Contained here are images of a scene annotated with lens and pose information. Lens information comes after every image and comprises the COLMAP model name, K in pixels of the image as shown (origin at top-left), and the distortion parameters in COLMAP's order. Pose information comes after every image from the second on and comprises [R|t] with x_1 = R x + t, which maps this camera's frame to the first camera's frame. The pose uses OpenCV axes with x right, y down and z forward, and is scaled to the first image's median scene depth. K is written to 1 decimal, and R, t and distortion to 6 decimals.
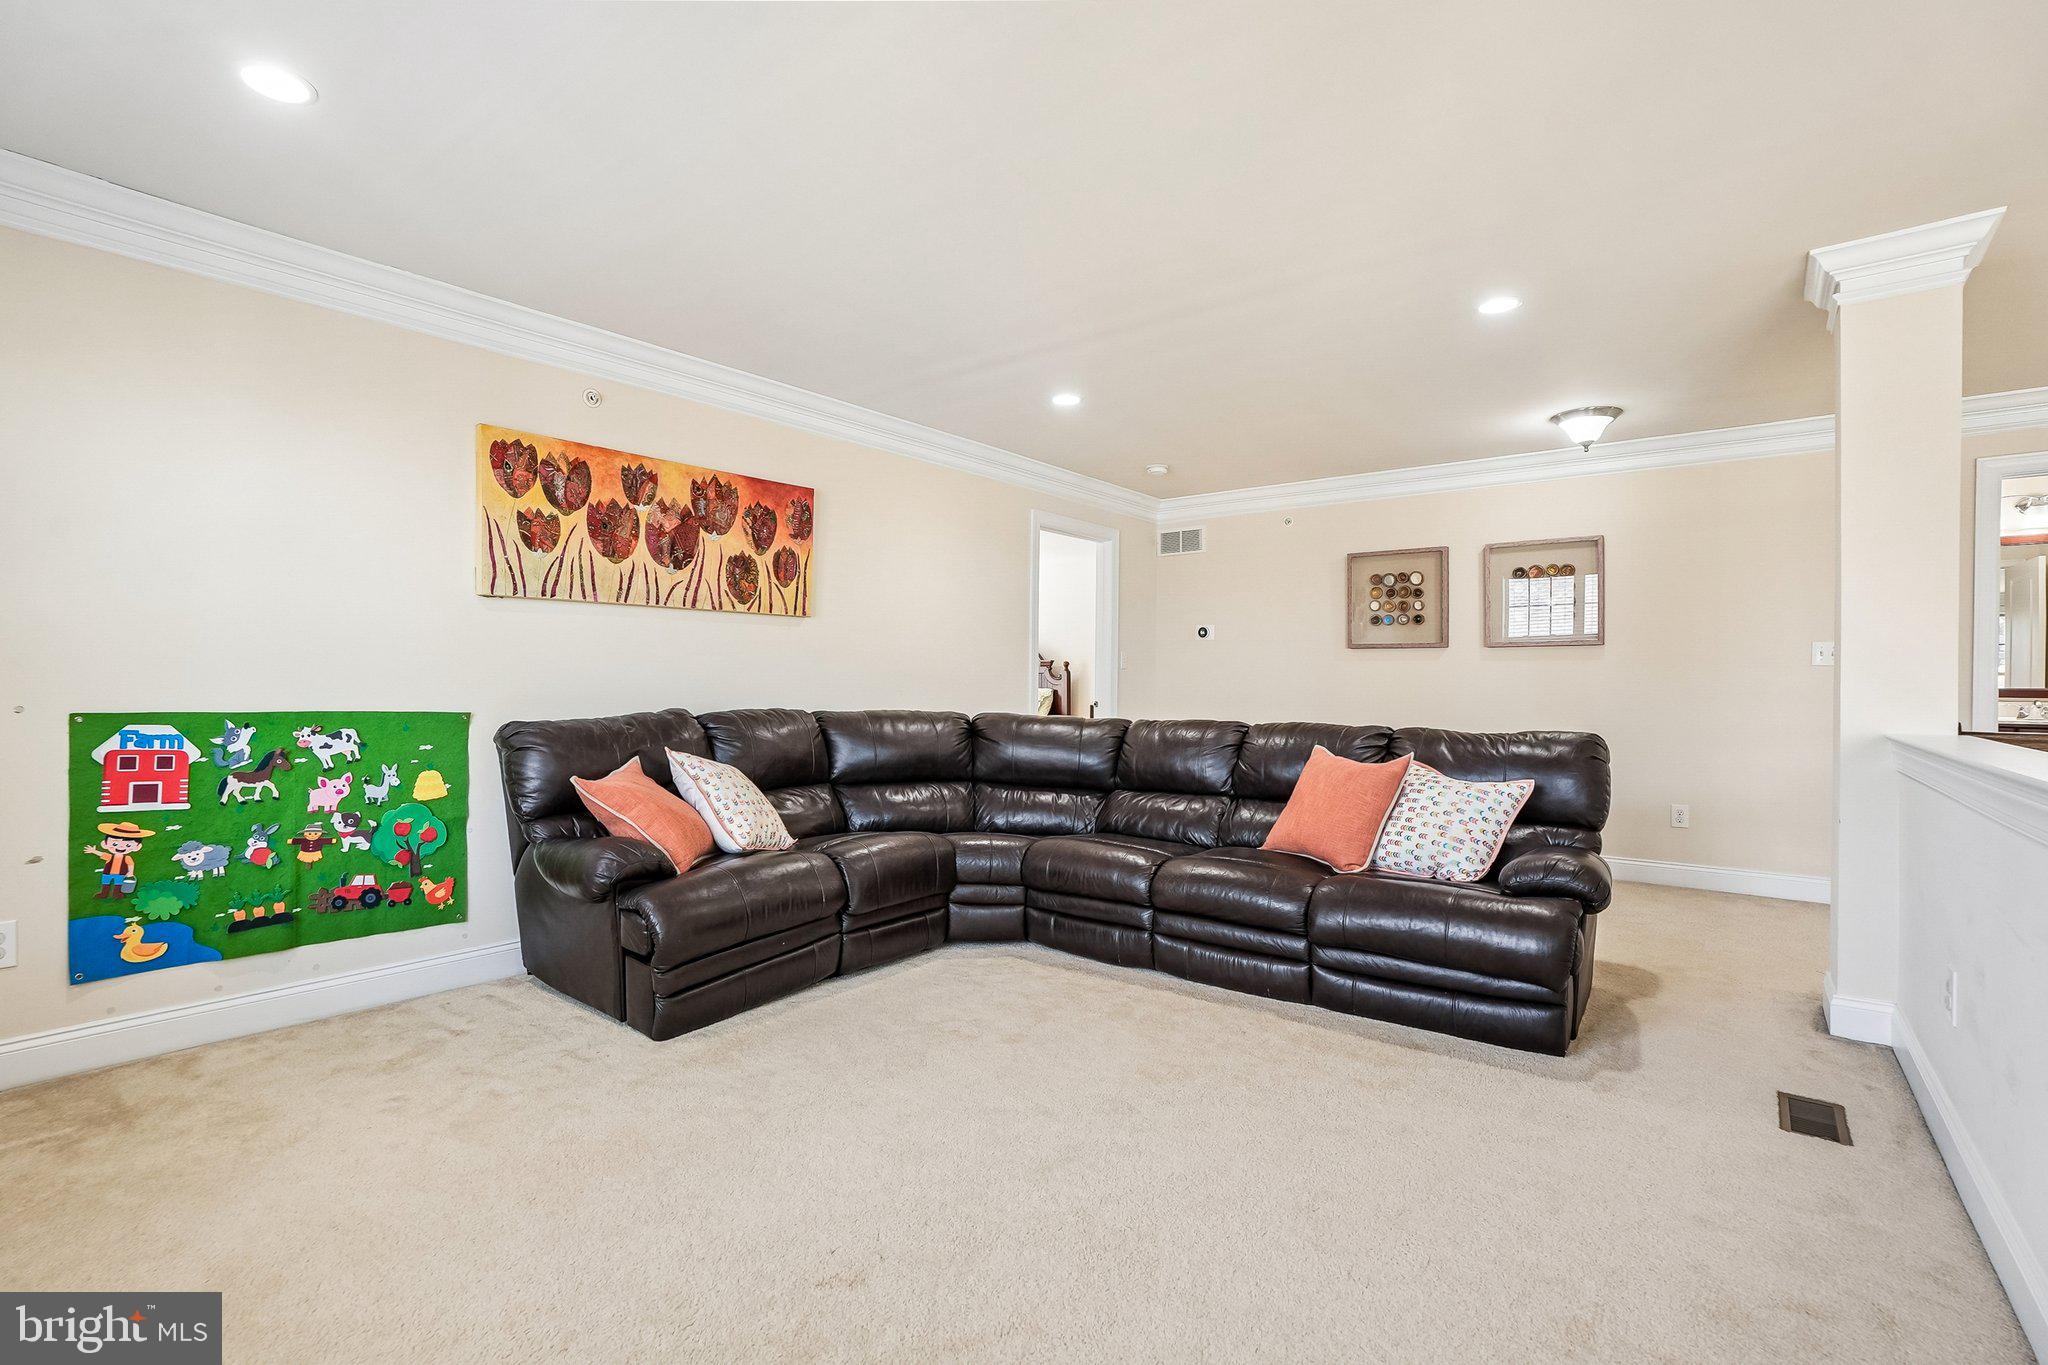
lens RADIAL K [[958.9, 0, 1003.5], [0, 958.9, 683.2], [0, 0, 1]] dist [-0.029223, 0.000374]
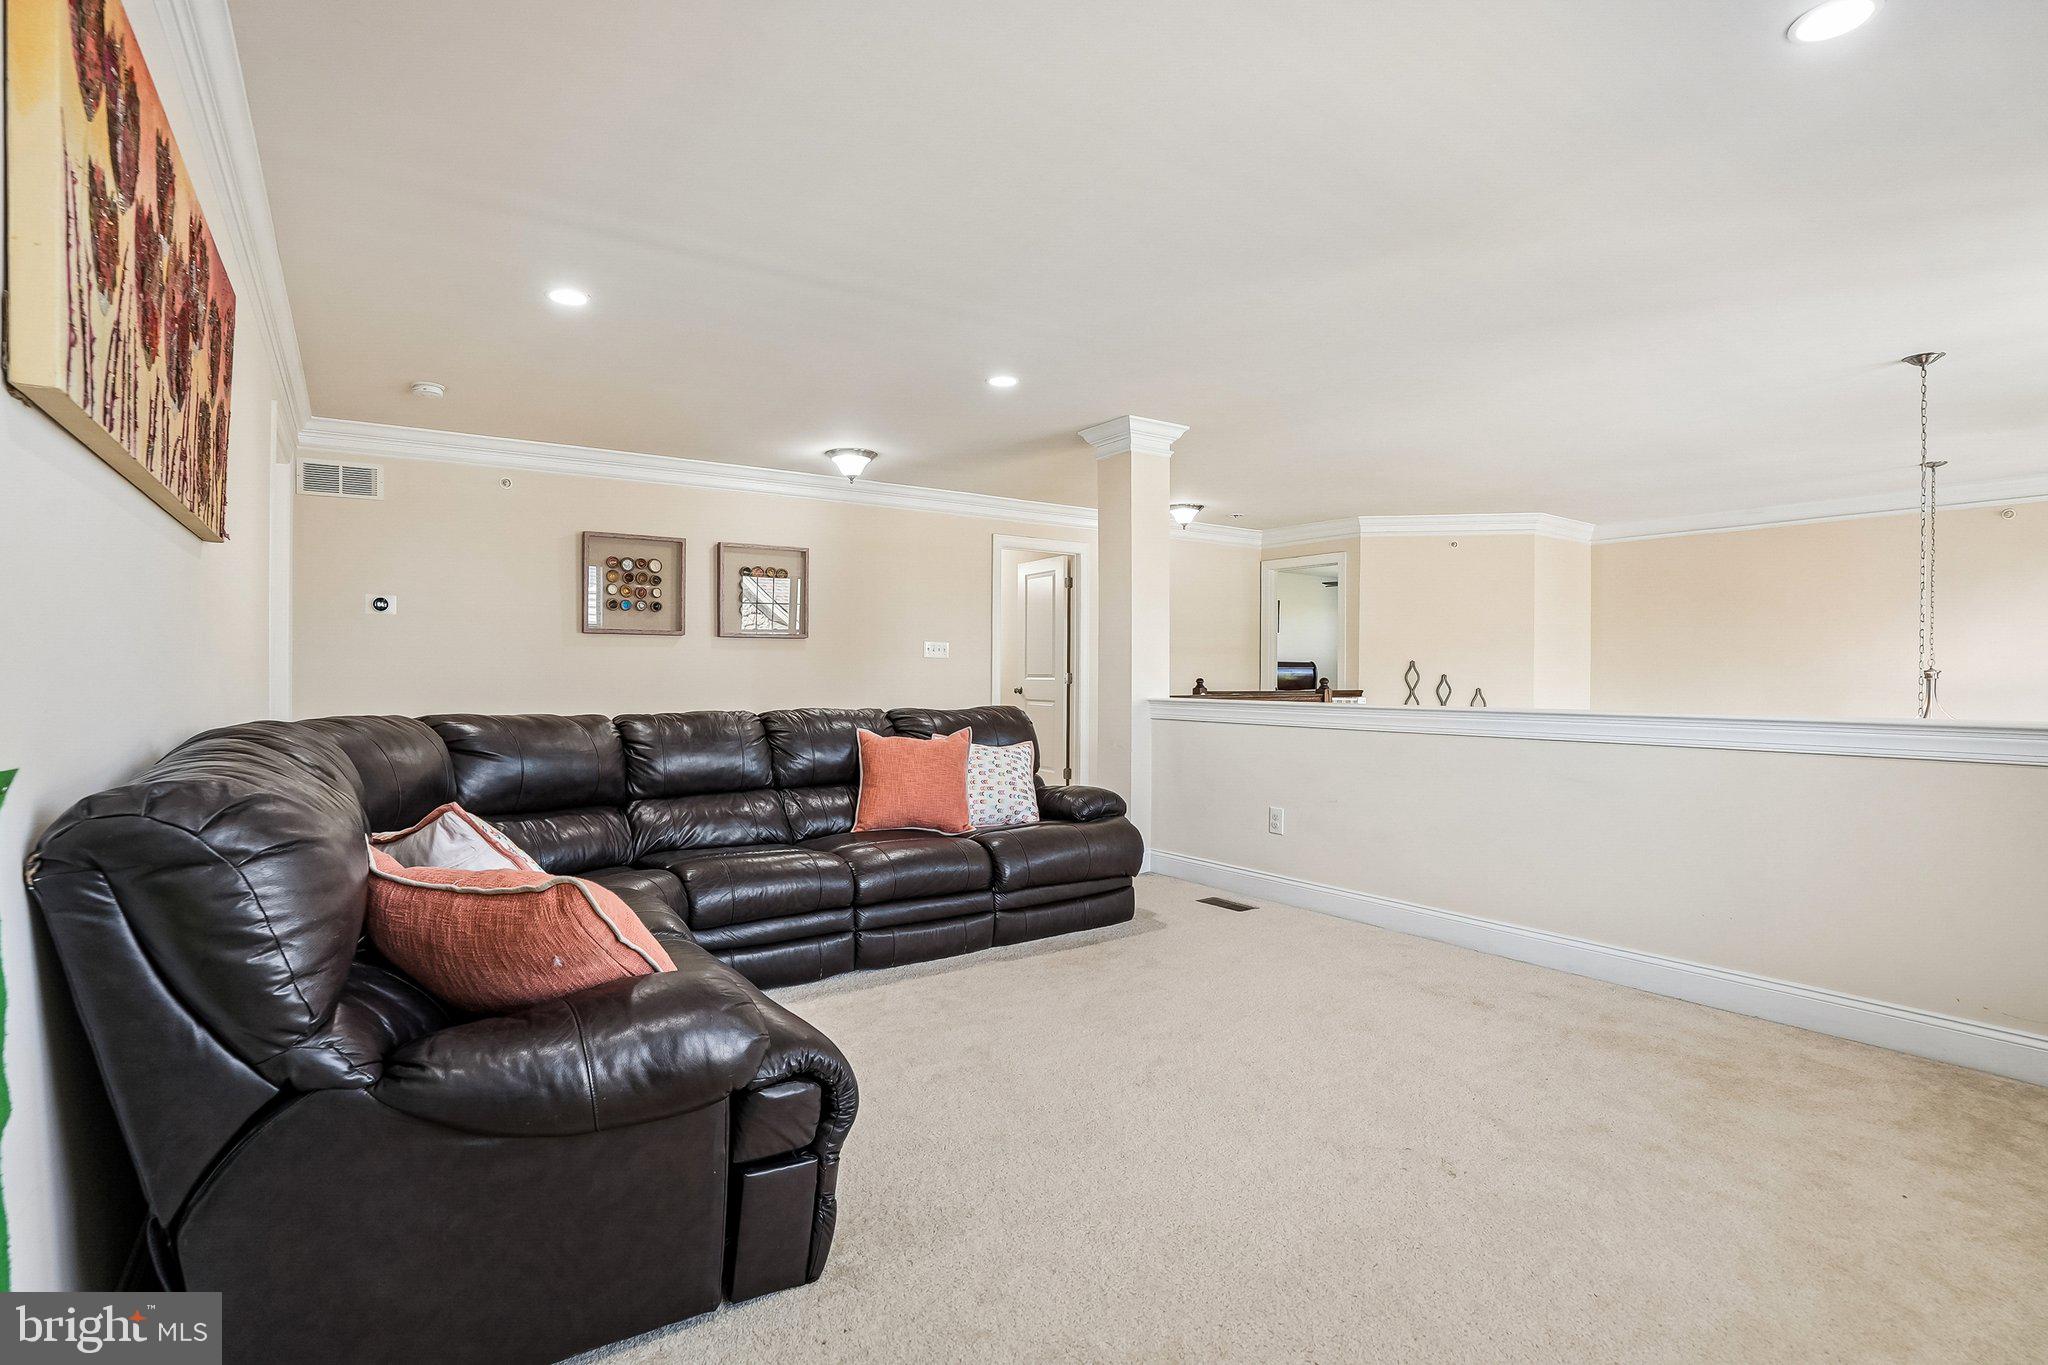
lens RADIAL K [[958.9, 0, 1003.5], [0, 958.9, 683.2], [0, 0, 1]] dist [-0.029223, 0.000374]
pose [[0.307441, -0.017396, 0.951408, -0.447647], [0.000735, 0.999837, 0.018044, -0.003831], [-0.951567, -0.004848, 0.307403, 0.359087]]
